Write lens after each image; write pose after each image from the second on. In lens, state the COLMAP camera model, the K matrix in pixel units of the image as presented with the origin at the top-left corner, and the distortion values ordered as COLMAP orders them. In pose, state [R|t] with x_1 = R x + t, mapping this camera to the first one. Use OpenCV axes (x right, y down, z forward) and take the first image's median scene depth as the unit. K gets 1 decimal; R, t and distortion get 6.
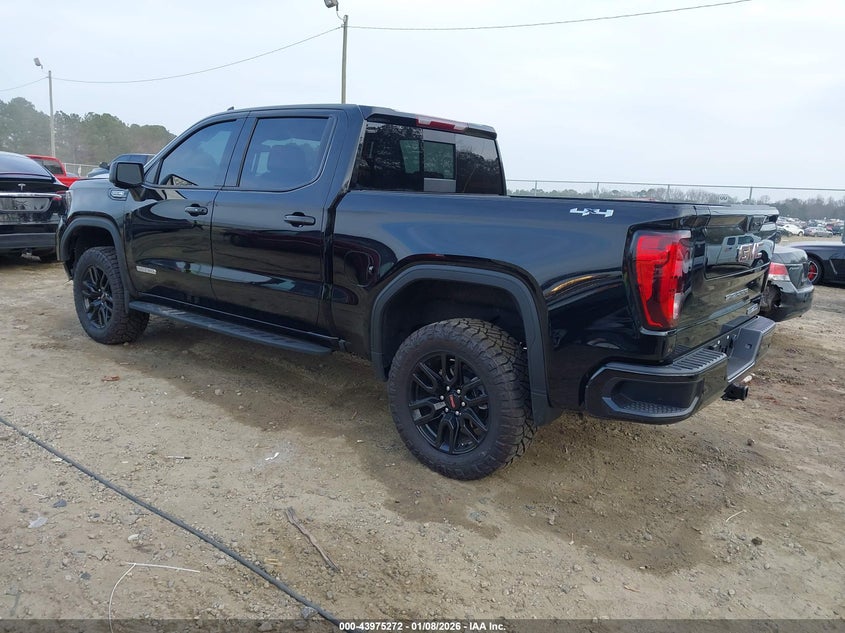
lens RADIAL K [[682.5, 0, 416.6], [0, 682.5, 316.7], [0, 0, 1]] dist [-0.003222, -0.003630]
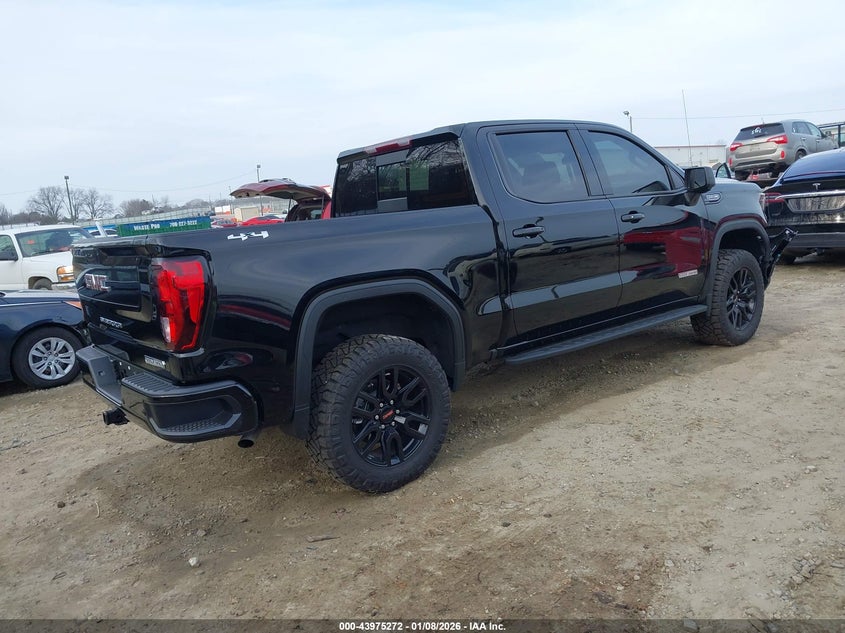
lens RADIAL K [[682.5, 0, 416.6], [0, 682.5, 316.7], [0, 0, 1]] dist [-0.003222, -0.003630]
pose [[-0.264075, 0.110699, -0.958128, 1.166988], [-0.080823, 0.987358, 0.136352, -0.190022], [0.961110, 0.113446, -0.251790, 1.487419]]
